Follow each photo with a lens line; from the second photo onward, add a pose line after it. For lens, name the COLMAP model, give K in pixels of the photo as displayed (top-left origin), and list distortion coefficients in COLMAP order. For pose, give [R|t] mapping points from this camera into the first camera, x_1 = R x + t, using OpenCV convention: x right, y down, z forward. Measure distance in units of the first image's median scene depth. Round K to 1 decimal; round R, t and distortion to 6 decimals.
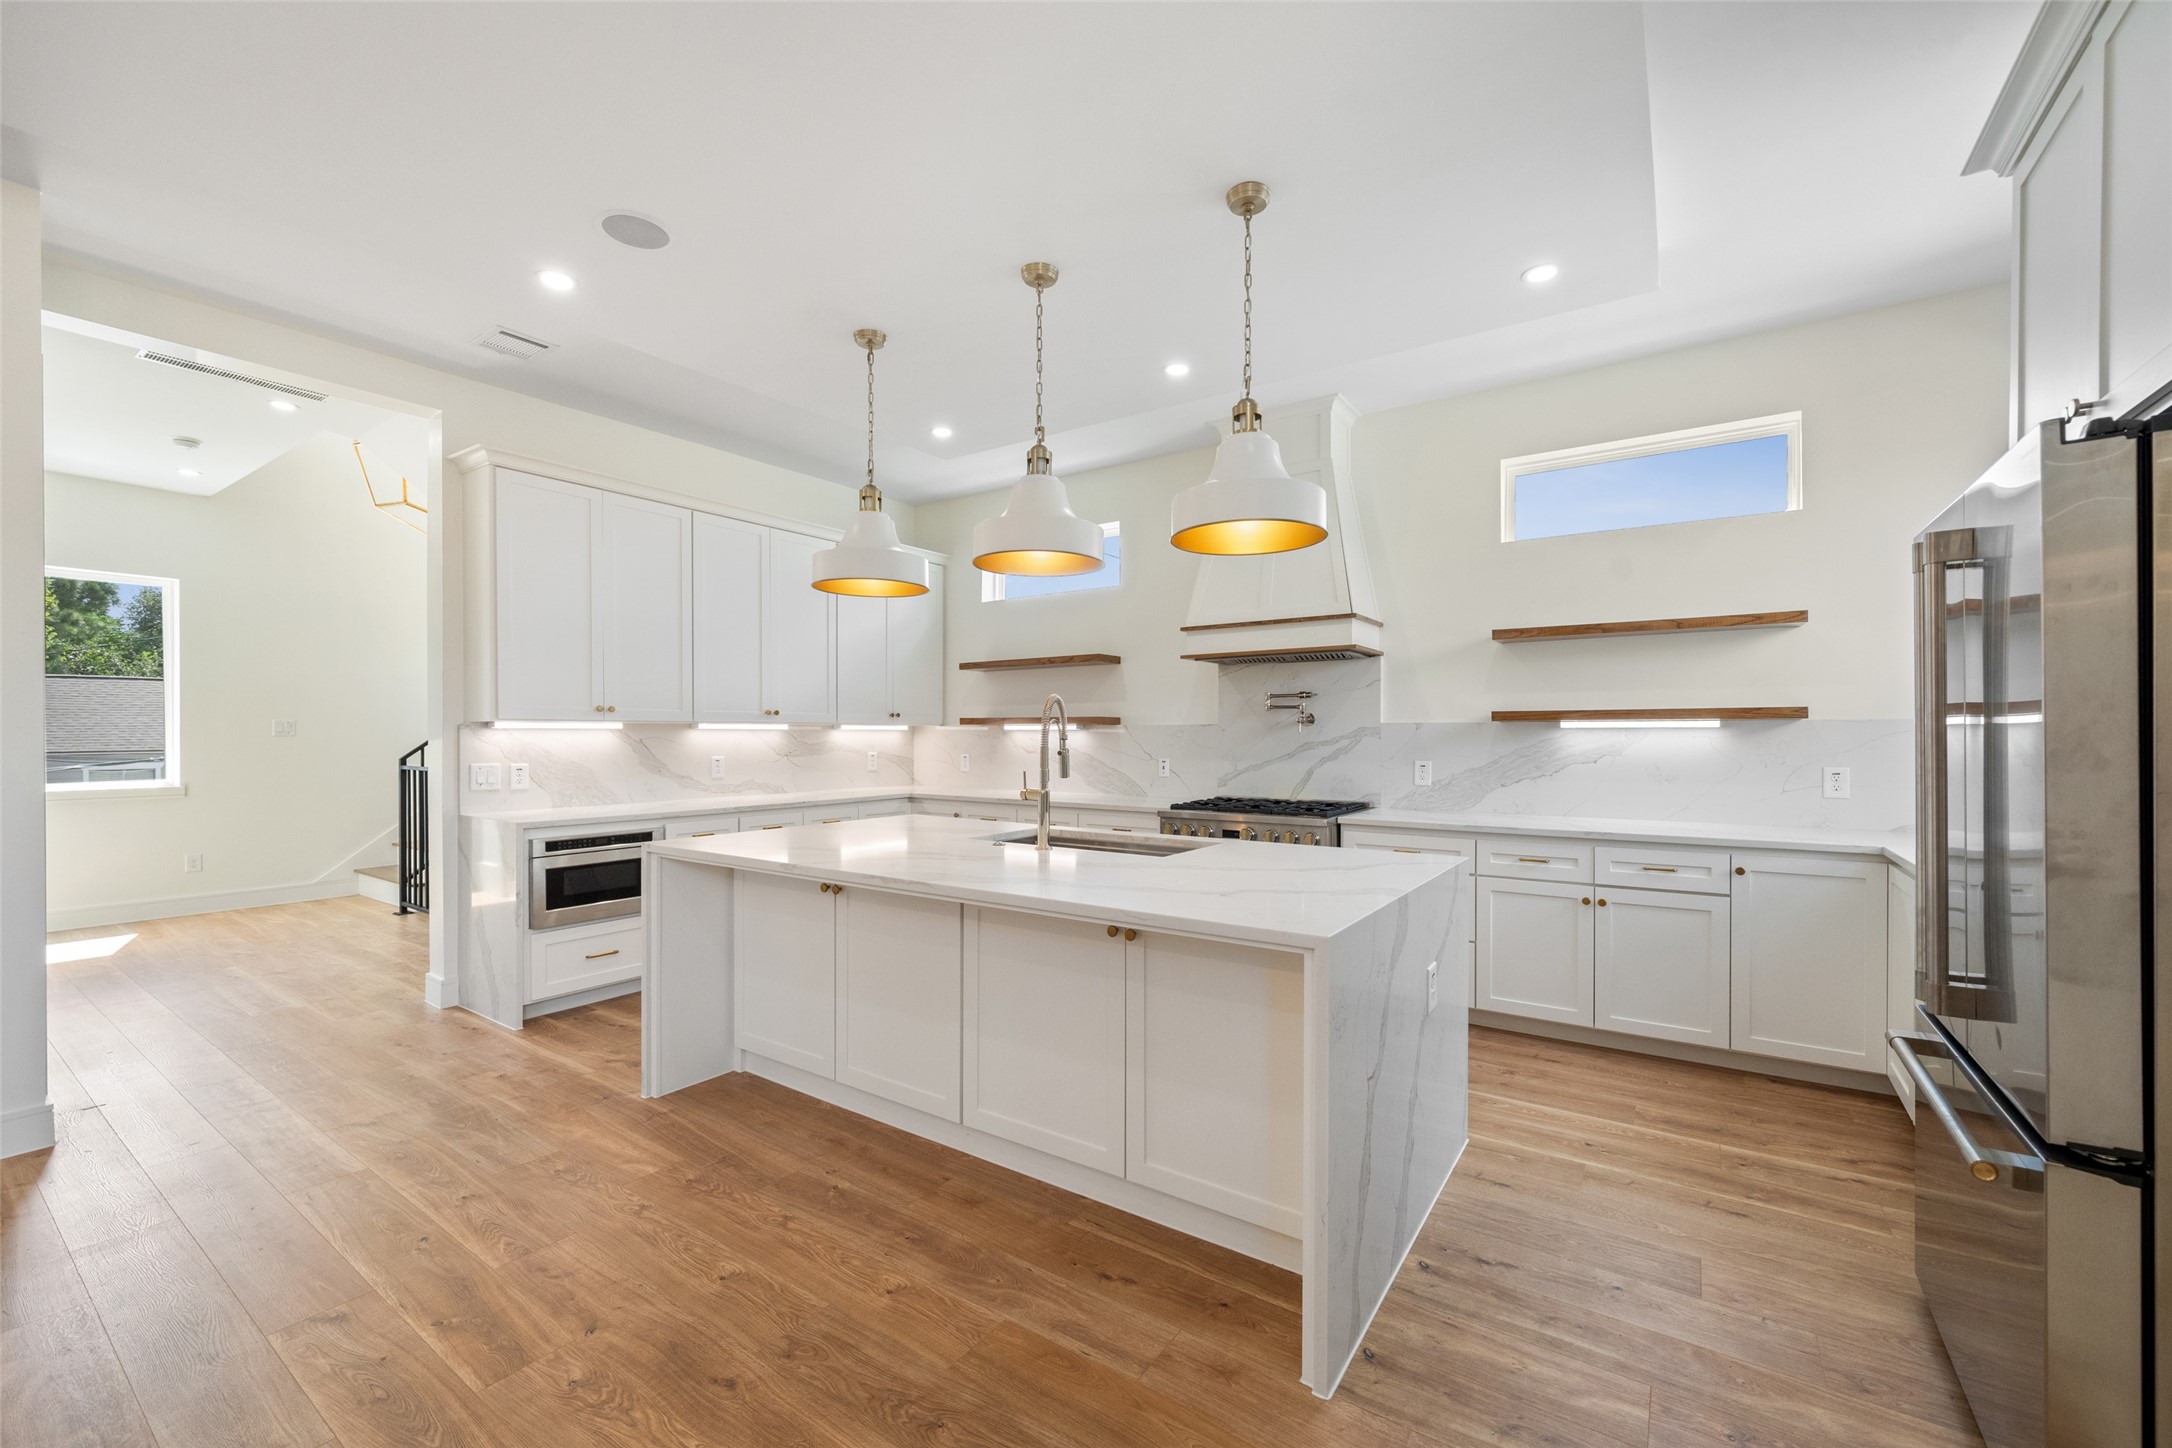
lens RADIAL K [[867.4, 0, 1097.9], [0, 867.4, 740.4], [0, 0, 1]] dist [-0.002398, -0.000267]
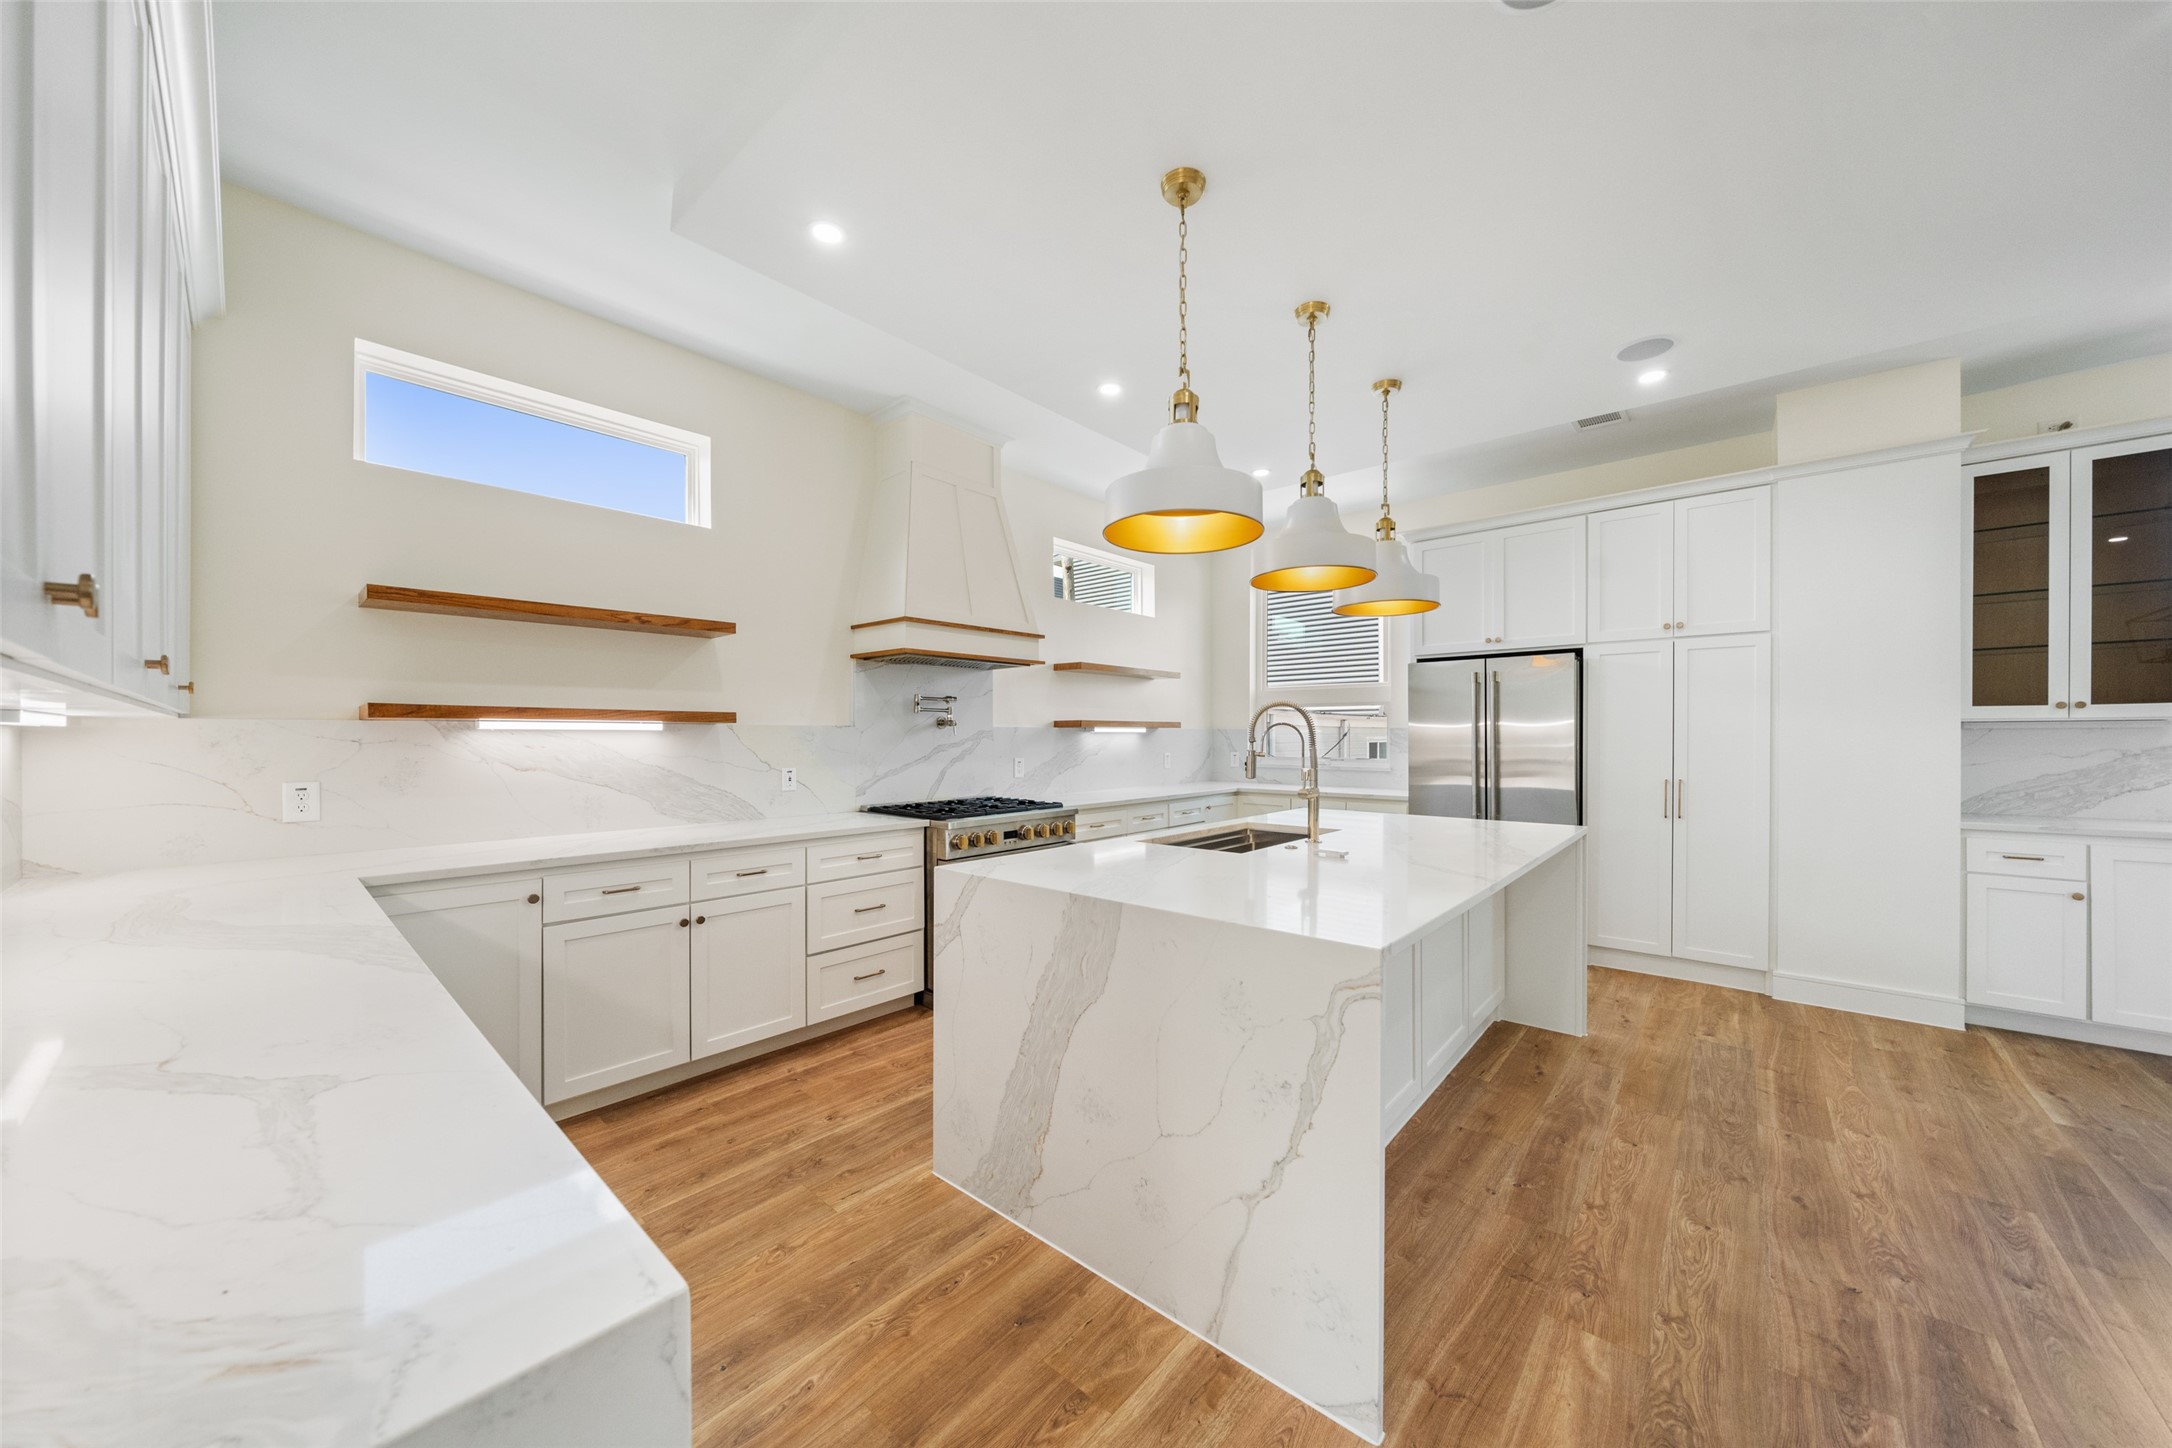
lens RADIAL K [[749.4, 0, 1094.6], [0, 749.4, 733.9], [0, 0, 1]] dist [-0.004573, 0.000427]
pose [[0.115771, 0.002937, 0.993272, -0.883317], [0.008309, 0.999958, -0.003925, -0.007499], [-0.993241, 0.008708, 0.115741, 0.997095]]
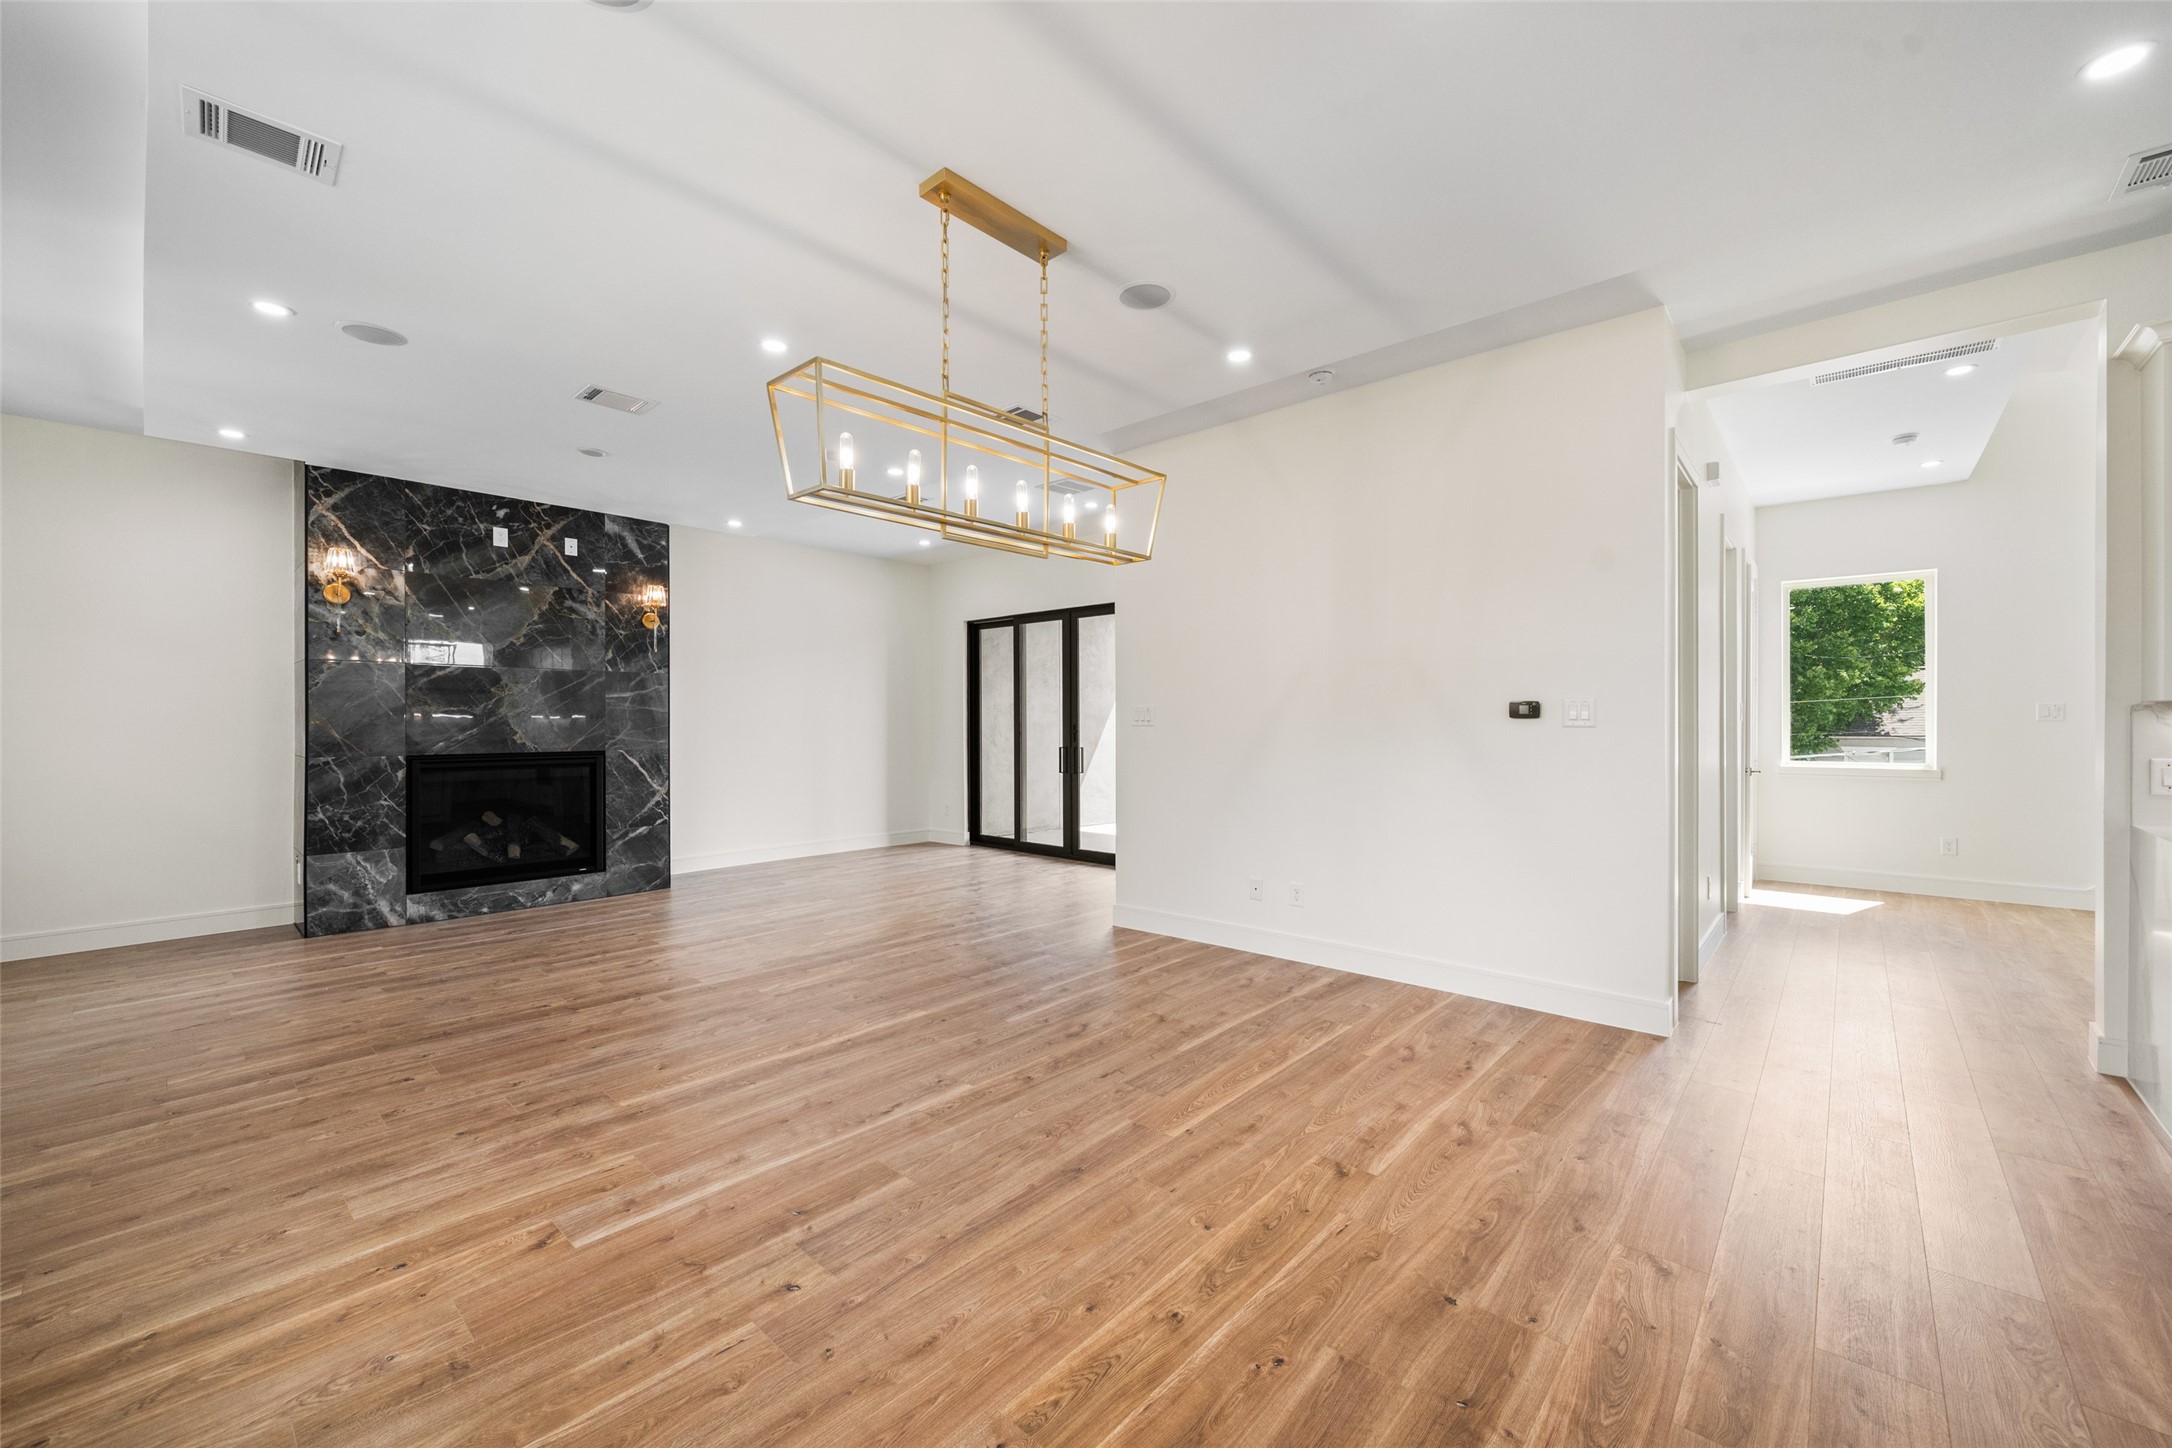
lens RADIAL K [[854.2, 0, 1092.9], [0, 854.2, 724.9], [0, 0, 1]] dist [-0.002504, 0.000119]
pose [[-0.133328, 0.003642, -0.991065, 0.136380], [-0.004023, 0.999983, 0.004216, -0.000848], [0.991064, 0.004549, -0.133311, 0.246033]]
